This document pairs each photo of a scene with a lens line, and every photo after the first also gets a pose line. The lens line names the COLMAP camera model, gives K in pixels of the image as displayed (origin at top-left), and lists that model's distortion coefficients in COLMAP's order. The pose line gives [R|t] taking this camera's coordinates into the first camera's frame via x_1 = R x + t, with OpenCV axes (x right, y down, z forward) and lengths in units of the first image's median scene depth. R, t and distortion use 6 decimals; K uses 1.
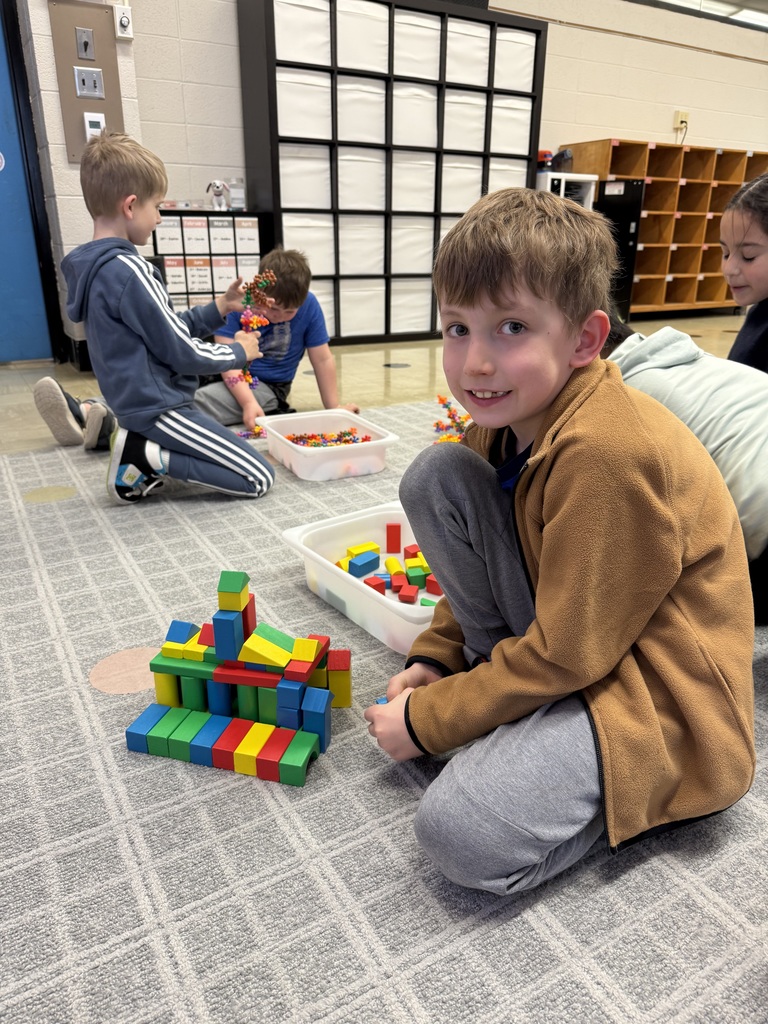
lens RADIAL K [[725.7, 0, 382.7], [0, 725.7, 513.7], [0, 0, 1]] dist [-0.007520, -0.003613]
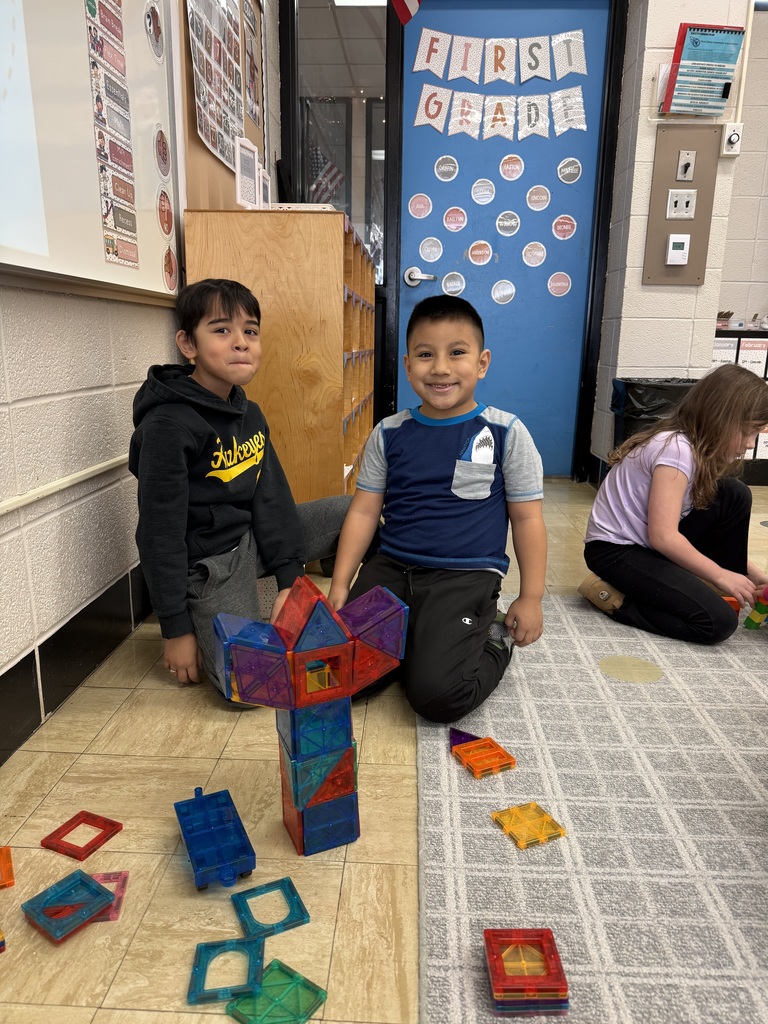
lens RADIAL K [[725.7, 0, 386.7], [0, 725.7, 511.6], [0, 0, 1]] dist [-0.007520, -0.003613]
pose [[0.836256, 0.135340, -0.531375, -0.168721], [-0.206758, 0.975360, -0.076966, -0.050089], [0.507866, 0.174229, 0.843633, 0.072897]]
